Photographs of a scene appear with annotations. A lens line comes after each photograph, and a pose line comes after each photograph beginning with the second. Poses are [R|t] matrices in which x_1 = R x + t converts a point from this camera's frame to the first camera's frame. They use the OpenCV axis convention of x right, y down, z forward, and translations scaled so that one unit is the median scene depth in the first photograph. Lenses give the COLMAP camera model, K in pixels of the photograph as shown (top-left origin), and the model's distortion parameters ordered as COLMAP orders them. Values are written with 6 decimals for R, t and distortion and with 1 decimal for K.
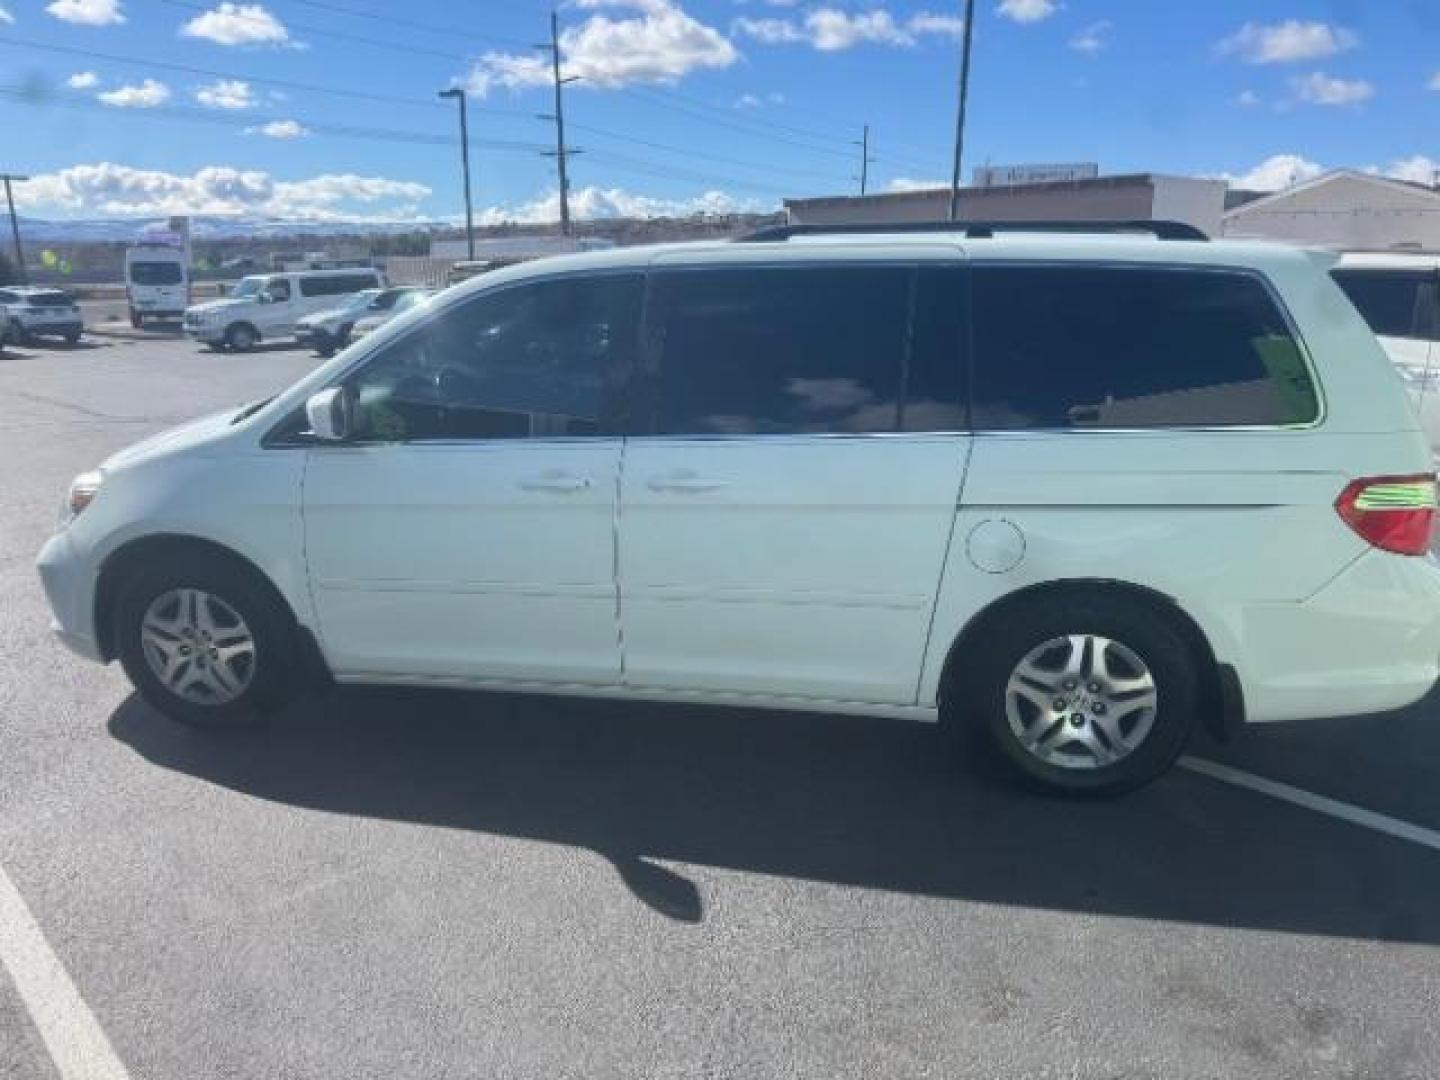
lens RADIAL K [[1049.9, 0, 727.1], [0, 1049.9, 537.1], [0, 0, 1]] dist [0.017408, -0.010872]
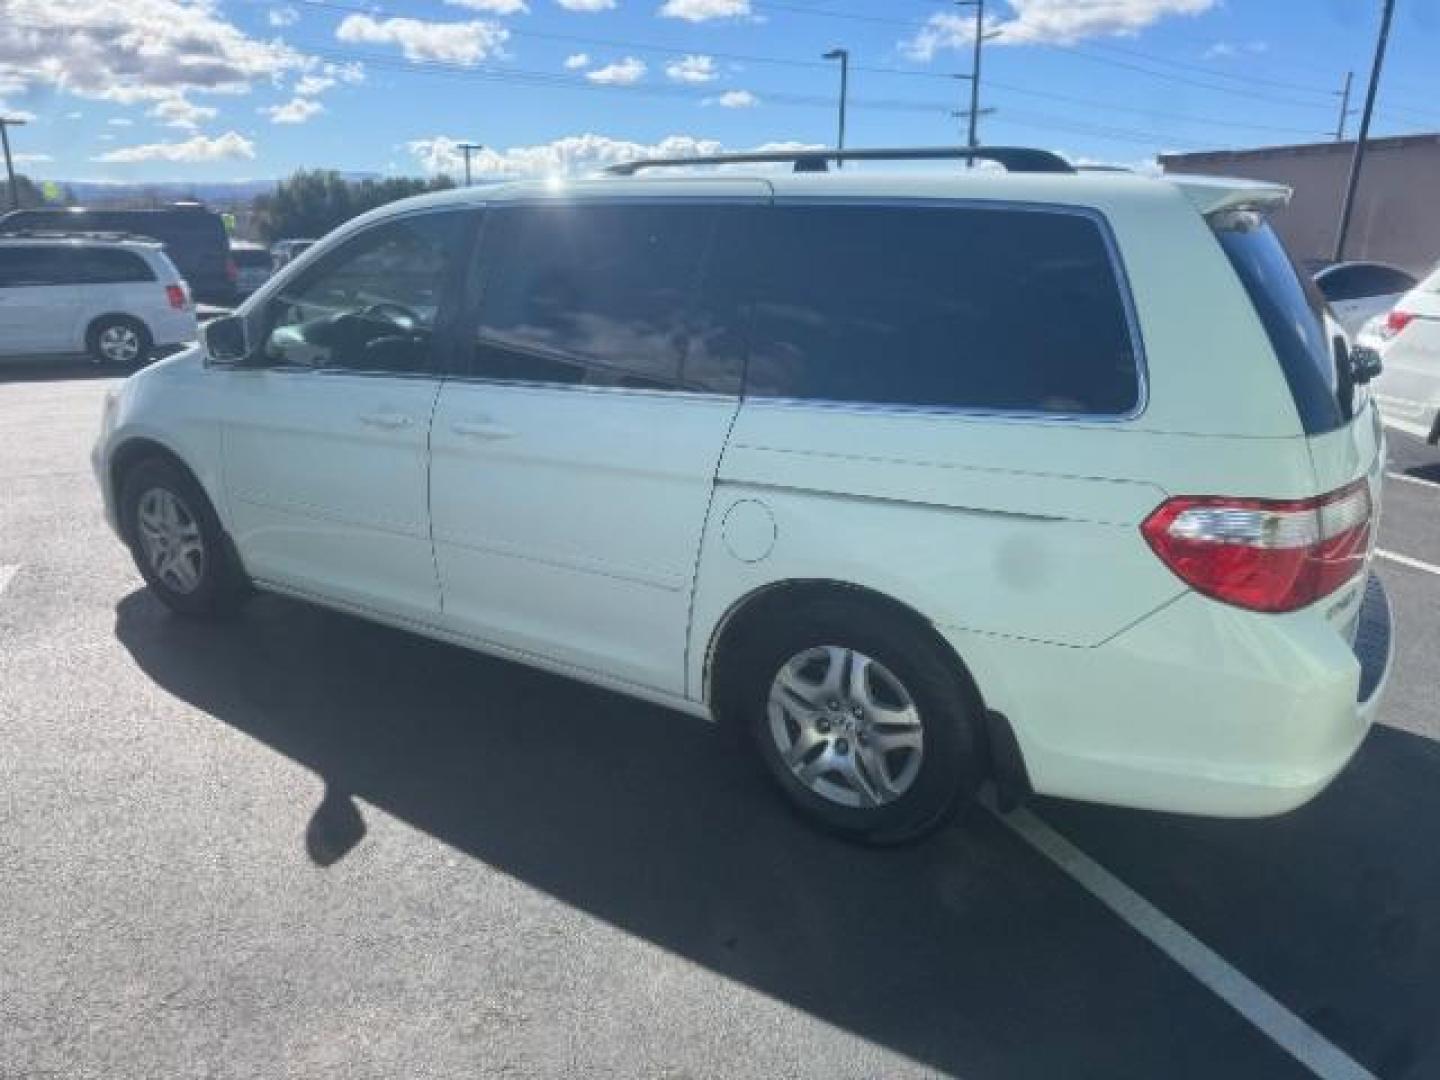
lens RADIAL K [[1049.9, 0, 727.1], [0, 1049.9, 537.1], [0, 0, 1]] dist [0.017408, -0.010872]
pose [[0.925122, 0.120548, -0.360025, 0.500443], [-0.109713, 0.992682, 0.050463, -0.024701], [0.363473, -0.007186, 0.931577, 0.171041]]
